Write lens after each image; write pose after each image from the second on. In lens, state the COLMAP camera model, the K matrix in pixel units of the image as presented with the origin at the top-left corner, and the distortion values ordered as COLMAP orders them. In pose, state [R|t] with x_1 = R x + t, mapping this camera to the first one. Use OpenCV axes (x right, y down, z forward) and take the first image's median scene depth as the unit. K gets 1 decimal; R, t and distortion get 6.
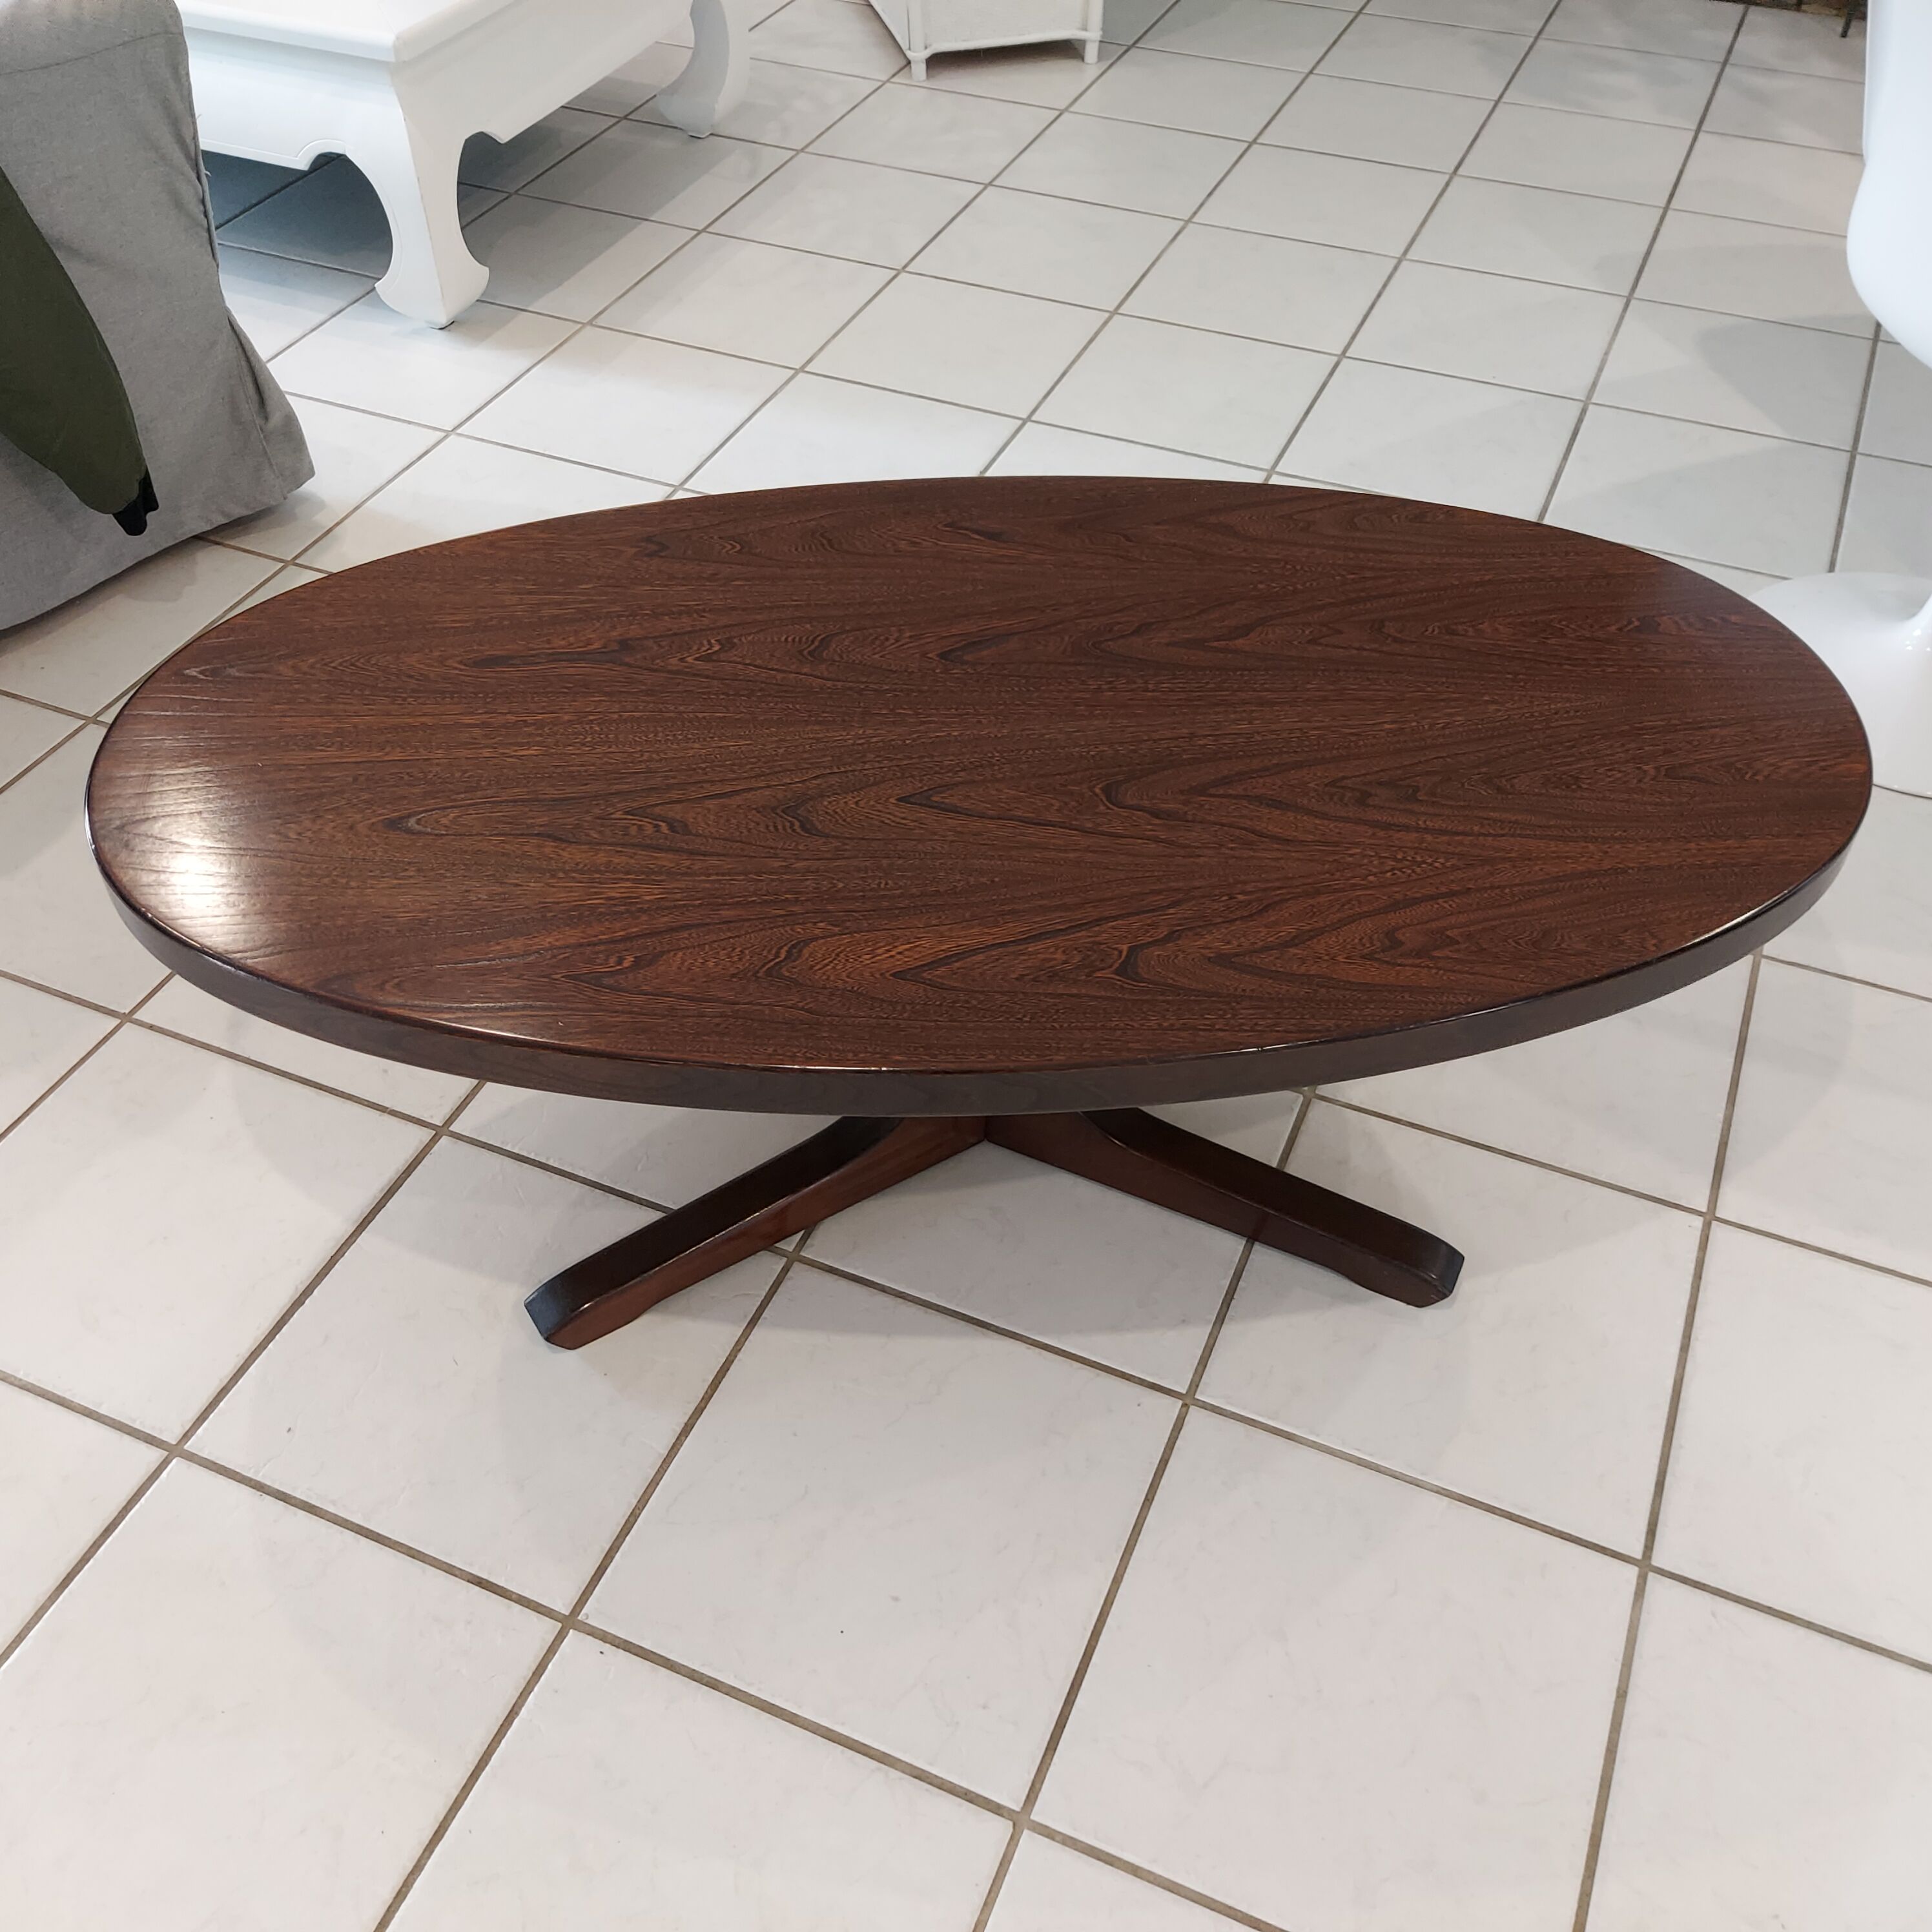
lens RADIAL K [[1885.7, 0, 954.4], [0, 1885.7, 969.0], [0, 0, 1]] dist [0.071681, -0.082984]
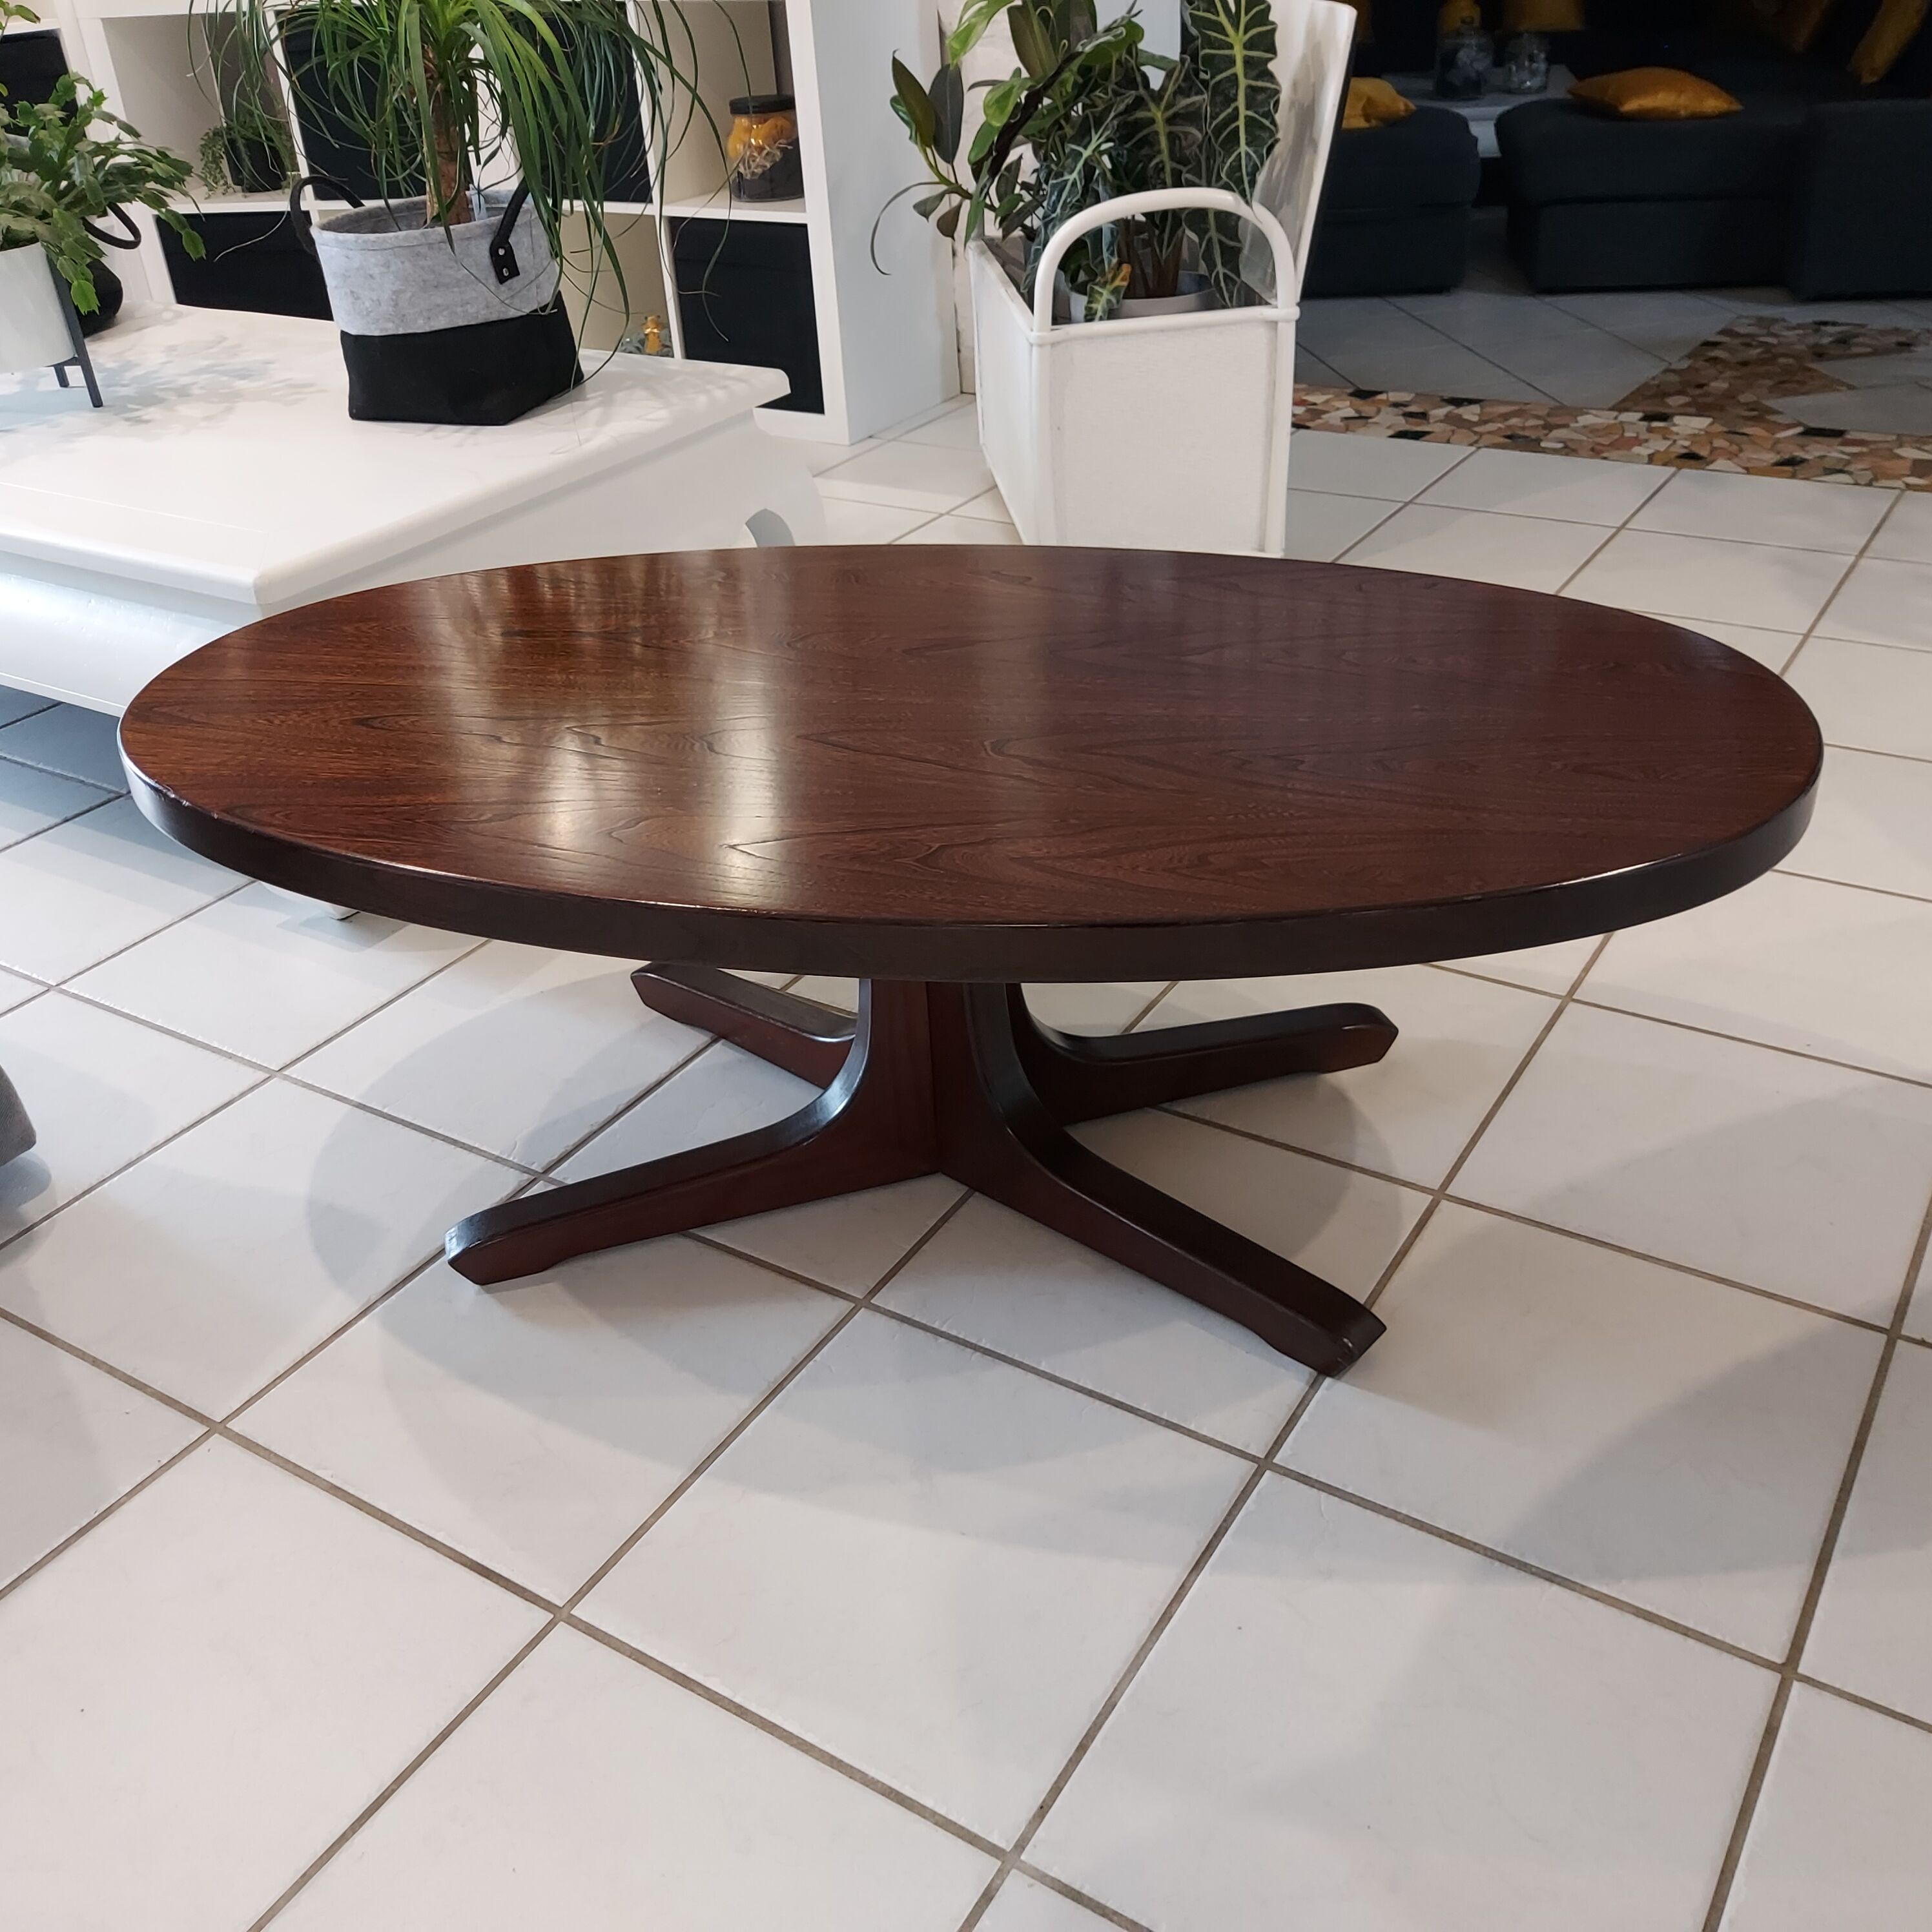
lens RADIAL K [[1885.7, 0, 954.4], [0, 1885.7, 969.0], [0, 0, 1]] dist [0.071681, -0.082984]
pose [[0.960566, 0.092991, -0.262040, 0.335879], [-0.150110, 0.966713, -0.207202, 0.236103], [0.234050, 0.238366, 0.942551, 0.060743]]
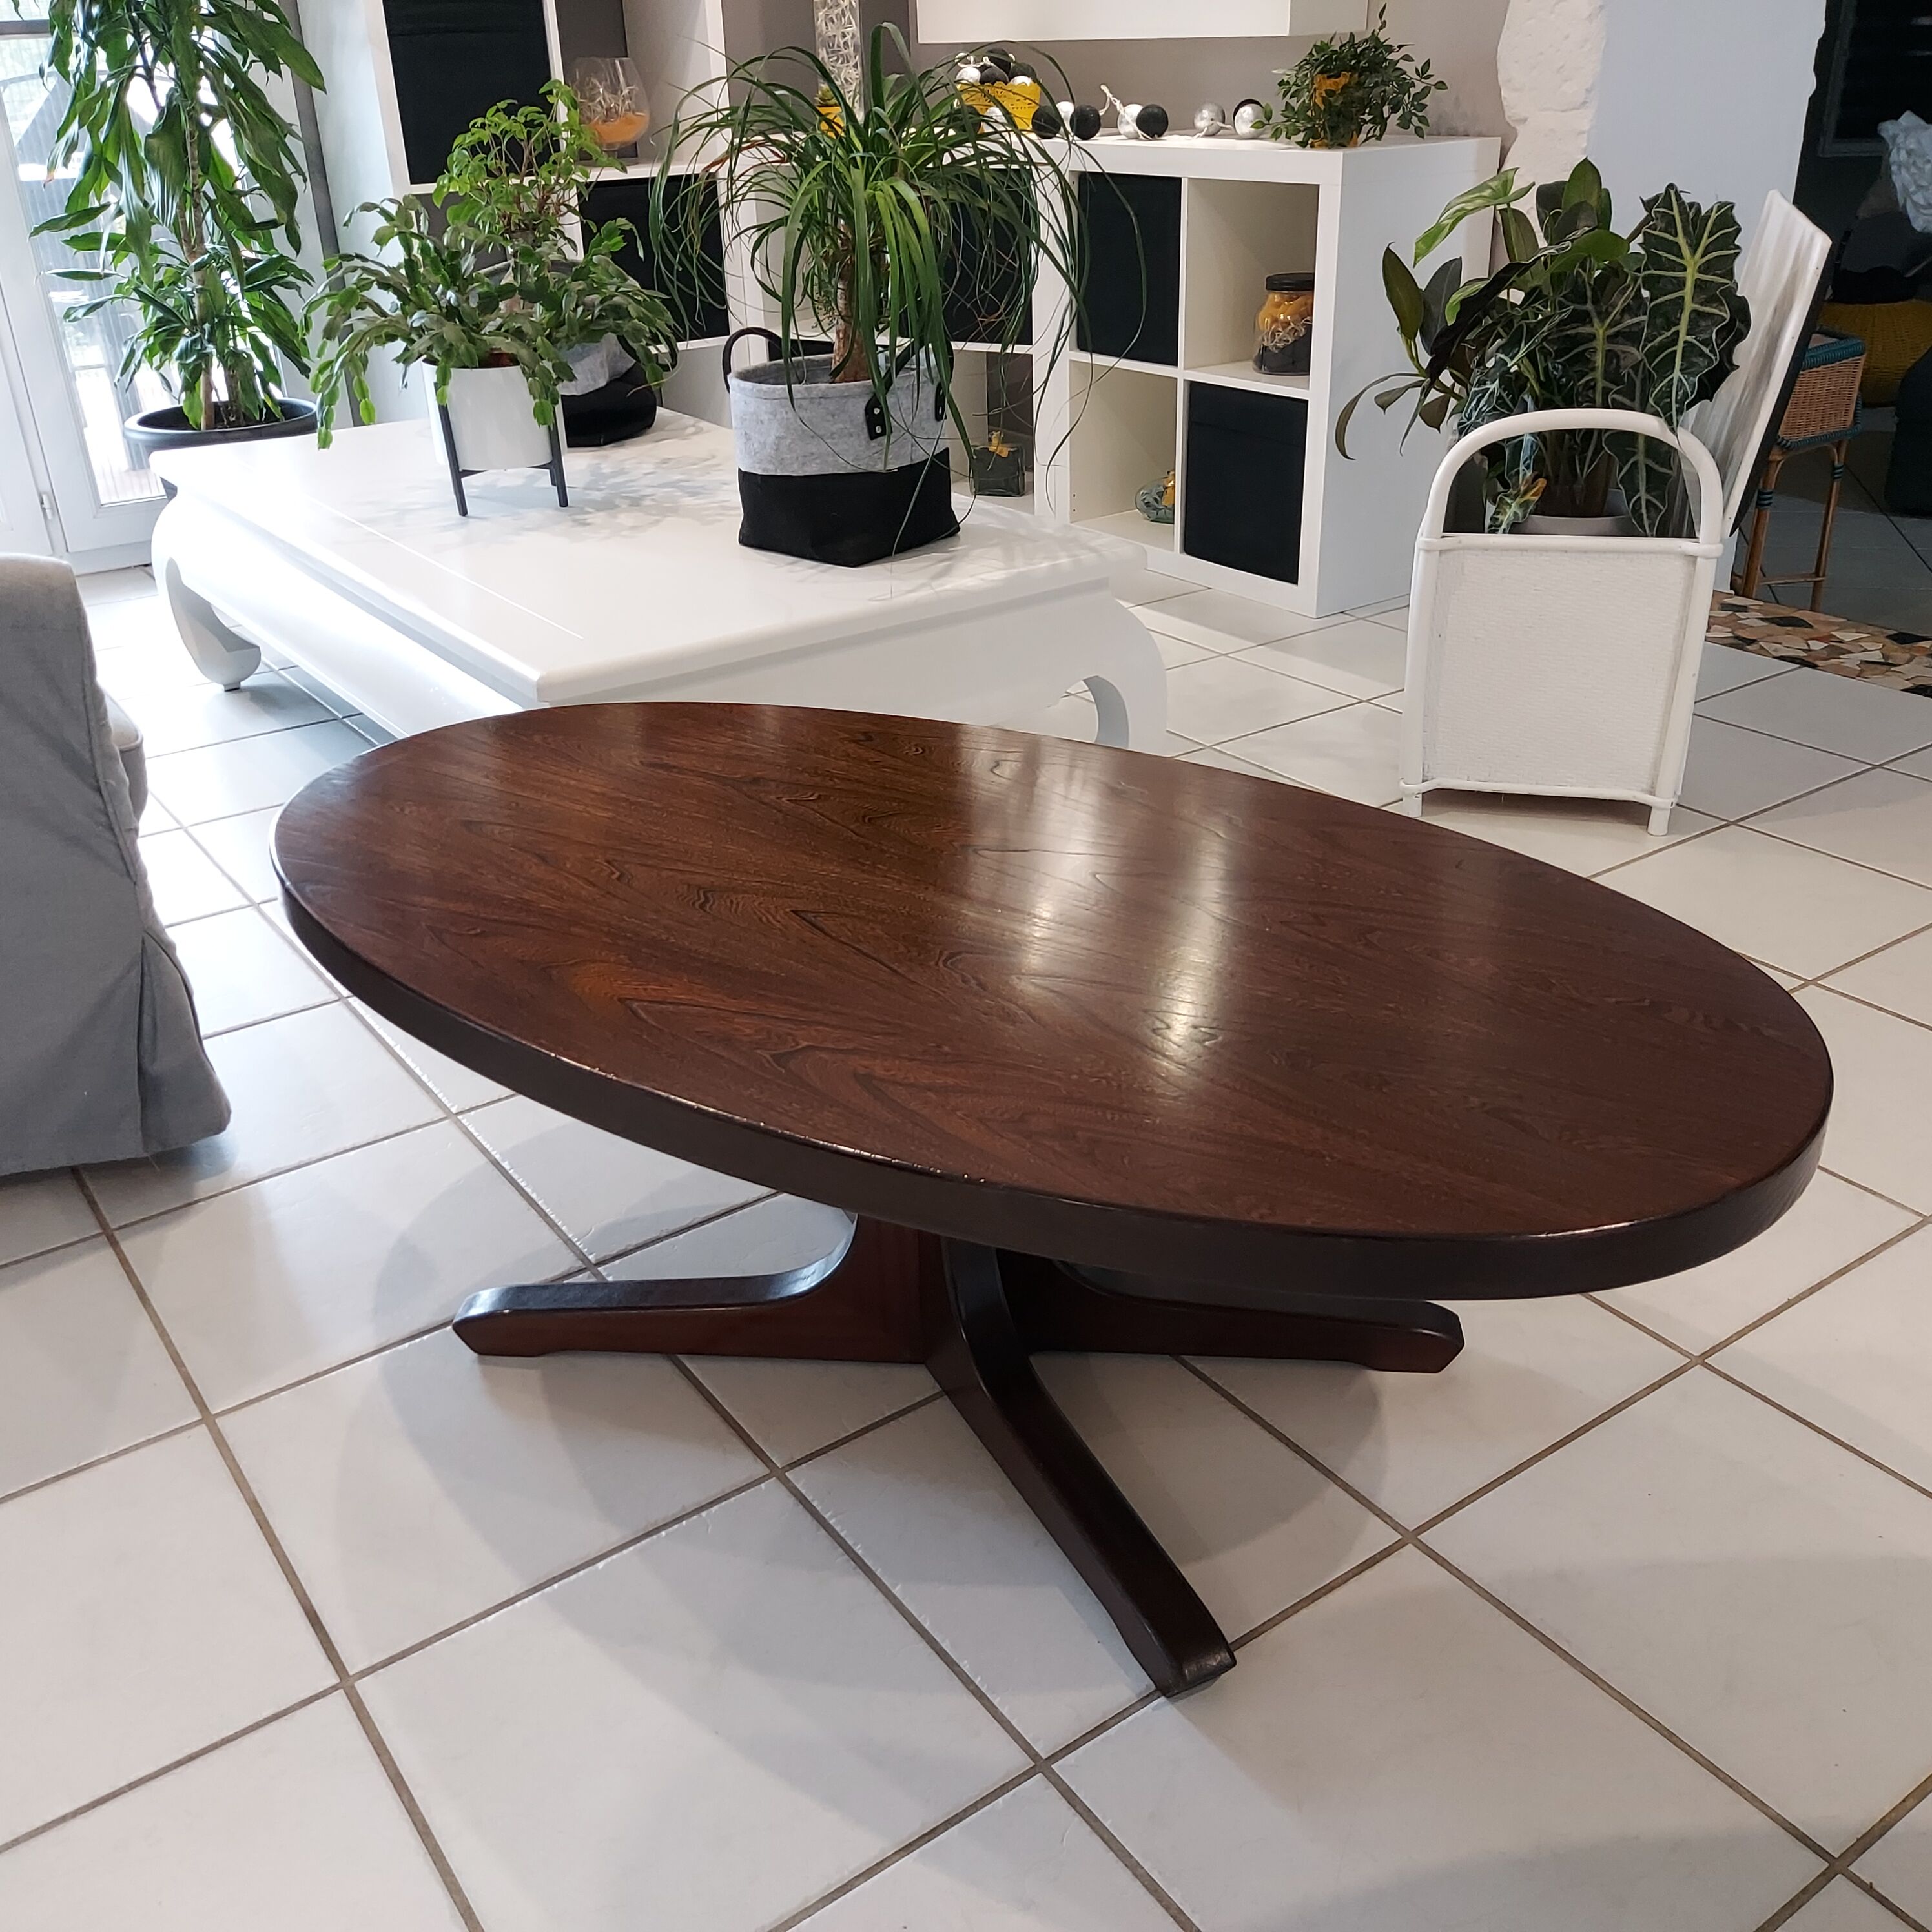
lens RADIAL K [[1879.3, 0, 955.5], [0, 1879.3, 964.6], [0, 0, 1]] dist [0.056209, -0.038950]
pose [[0.783623, 0.253391, -0.567211, 0.650530], [-0.412611, 0.894850, -0.170280, 0.080708], [0.464422, 0.367473, 0.805777, 0.187456]]
